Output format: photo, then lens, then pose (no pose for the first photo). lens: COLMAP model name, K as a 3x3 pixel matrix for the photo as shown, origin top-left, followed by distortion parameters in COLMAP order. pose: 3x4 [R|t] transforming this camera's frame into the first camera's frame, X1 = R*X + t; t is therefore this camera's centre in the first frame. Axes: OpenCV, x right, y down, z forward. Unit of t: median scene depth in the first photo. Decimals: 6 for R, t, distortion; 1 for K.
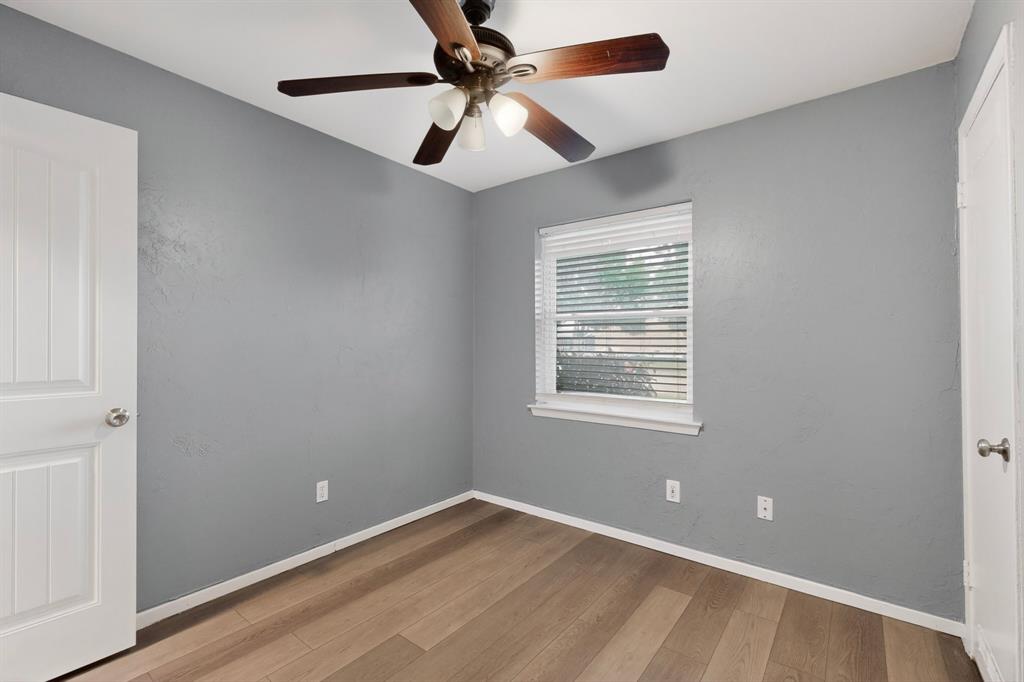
lens RADIAL K [[450.5, 0, 509.1], [0, 450.5, 340.6], [0, 0, 1]] dist [0.000699, -0.000700]
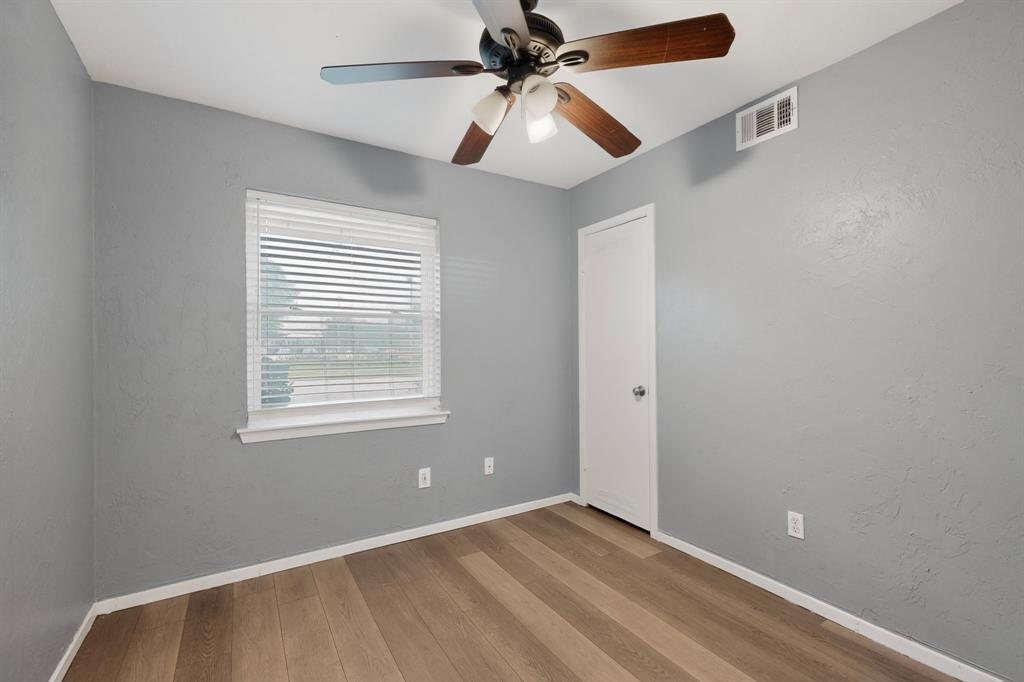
lens RADIAL K [[442.4, 0, 516.3], [0, 442.4, 344.2], [0, 0, 1]] dist [-0.000361, -0.000121]
pose [[0.339809, 0.003265, 0.940489, -0.589438], [0.001200, 0.999992, -0.003905, 0.012243], [-0.940494, 0.002455, 0.339802, 0.432207]]
